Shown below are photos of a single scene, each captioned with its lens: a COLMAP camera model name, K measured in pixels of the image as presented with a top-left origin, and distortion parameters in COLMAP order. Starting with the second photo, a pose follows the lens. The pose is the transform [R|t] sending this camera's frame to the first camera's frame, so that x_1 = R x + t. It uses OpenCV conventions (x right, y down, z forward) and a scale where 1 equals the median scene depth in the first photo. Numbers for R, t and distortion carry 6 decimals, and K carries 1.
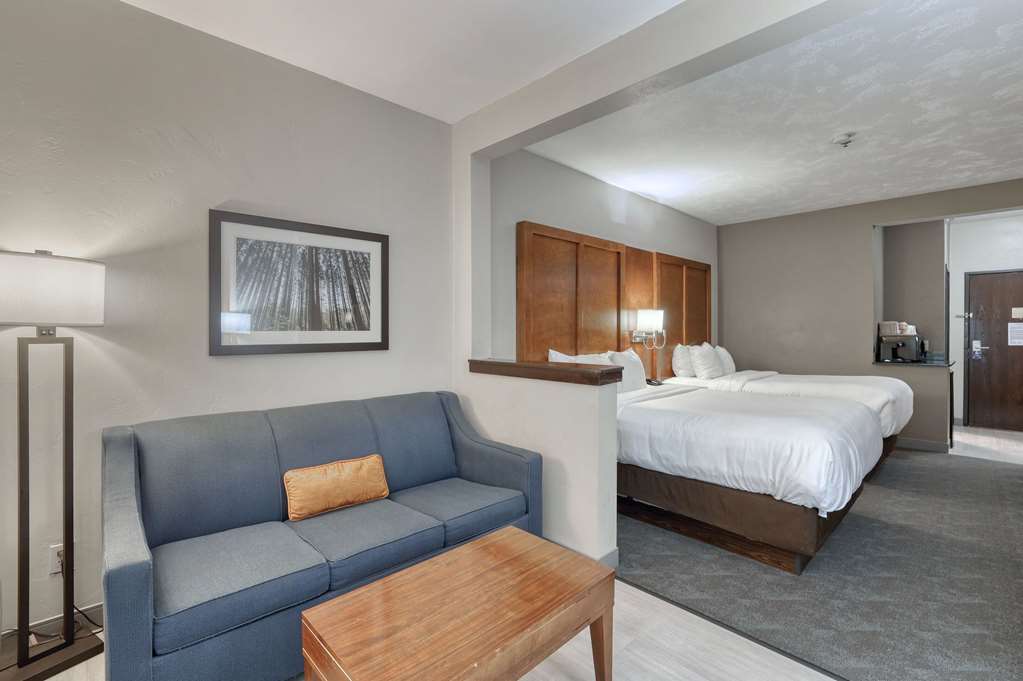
lens RADIAL K [[444.1, 0, 512.7], [0, 444.1, 334.1], [0, 0, 1]] dist [-0.033704, 0.012725]
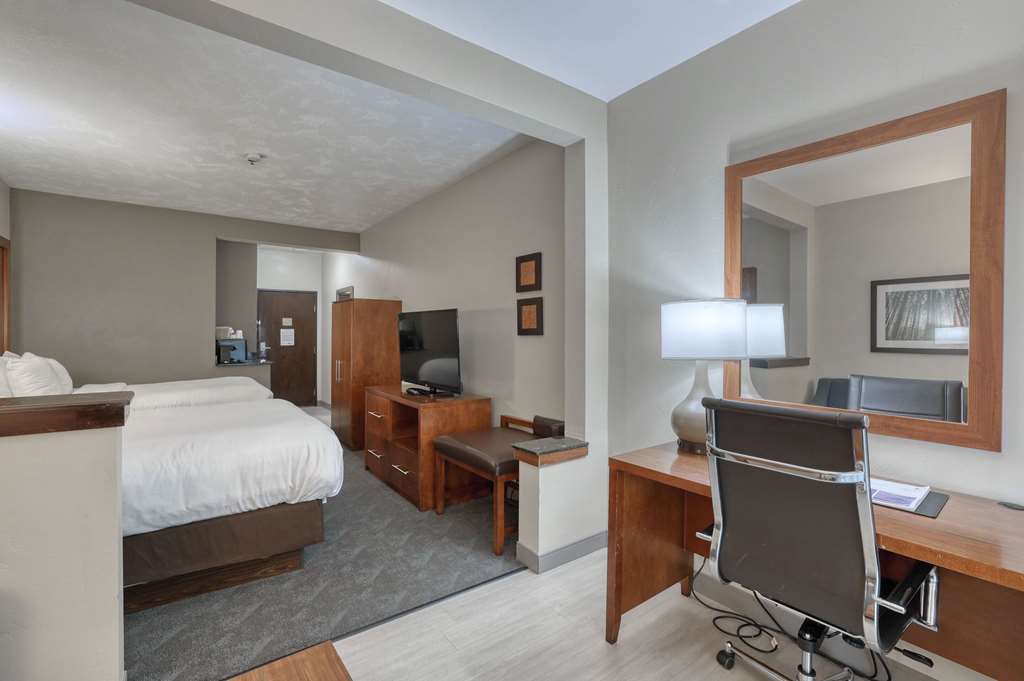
lens RADIAL K [[444.5, 0, 488.7], [0, 444.5, 336.8], [0, 0, 1]] dist [-0.033704, 0.012725]
pose [[0.151712, -0.003681, 0.988418, -0.145925], [0.004337, 0.999986, 0.003058, -0.003949], [-0.988415, 0.003822, 0.151725, 0.175134]]
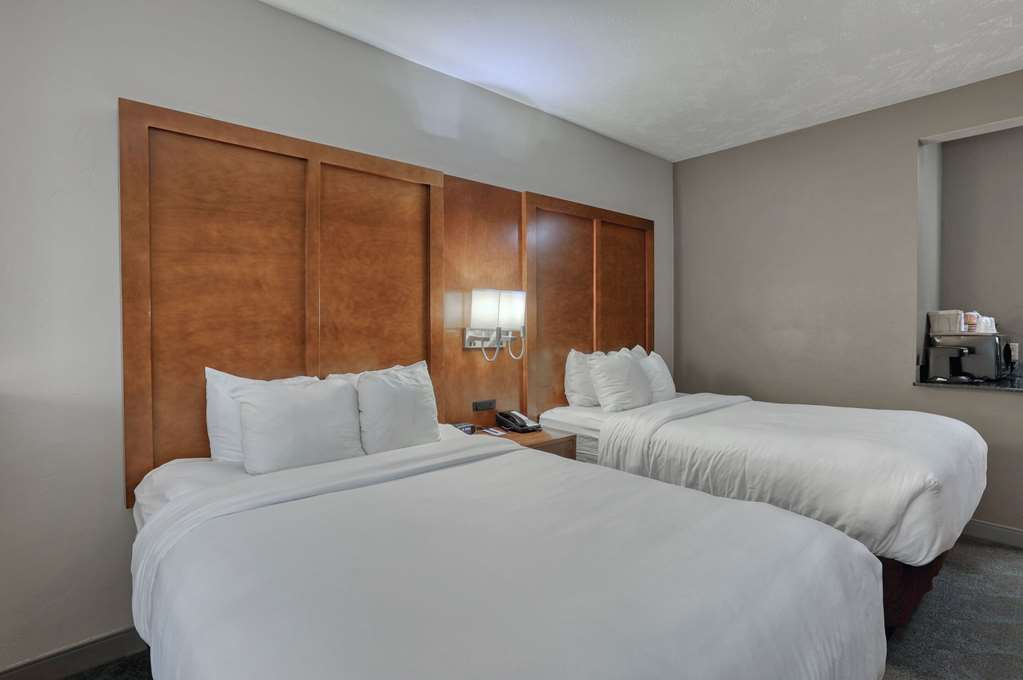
lens RADIAL K [[510.9, 0, 516.0], [0, 510.9, 329.4], [0, 0, 1]] dist [0.000137, 0.002361]
pose [[0.999704, -0.002650, -0.024187, 0.331515], [0.002660, 0.999996, 0.000407, -0.005531], [0.024186, -0.000472, 0.999707, 0.332194]]
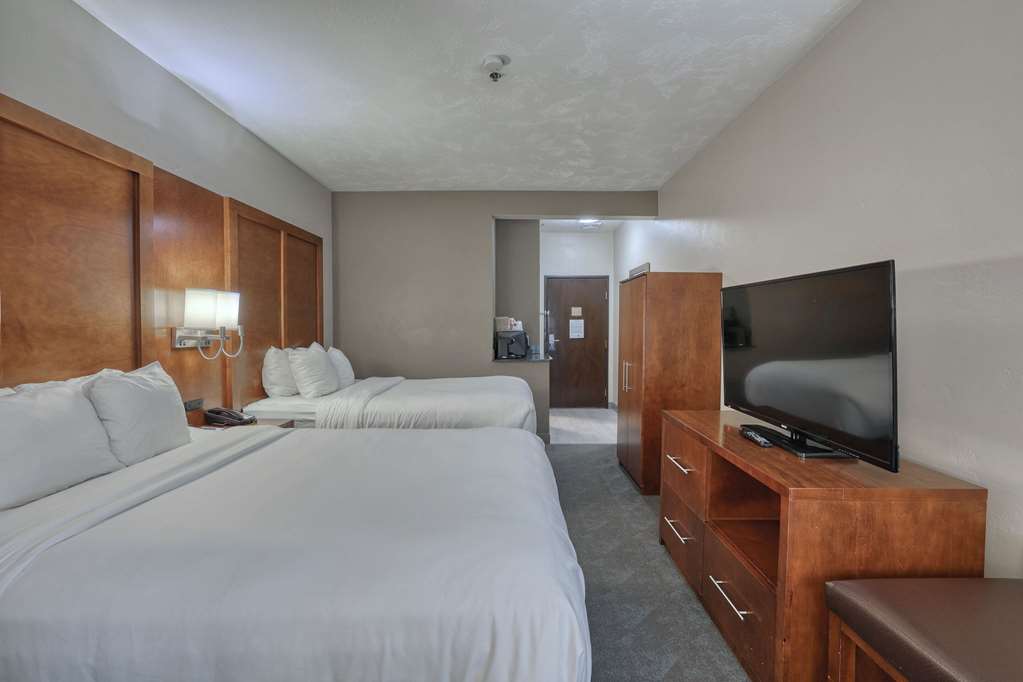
lens RADIAL K [[444.1, 0, 514.3], [0, 444.1, 334.3], [0, 0, 1]] dist [-0.033704, 0.012725]
pose [[0.687261, -0.013314, 0.726289, 0.156801], [0.004214, 0.999888, 0.014341, -0.004609], [-0.726399, -0.006795, 0.687240, 0.305541]]
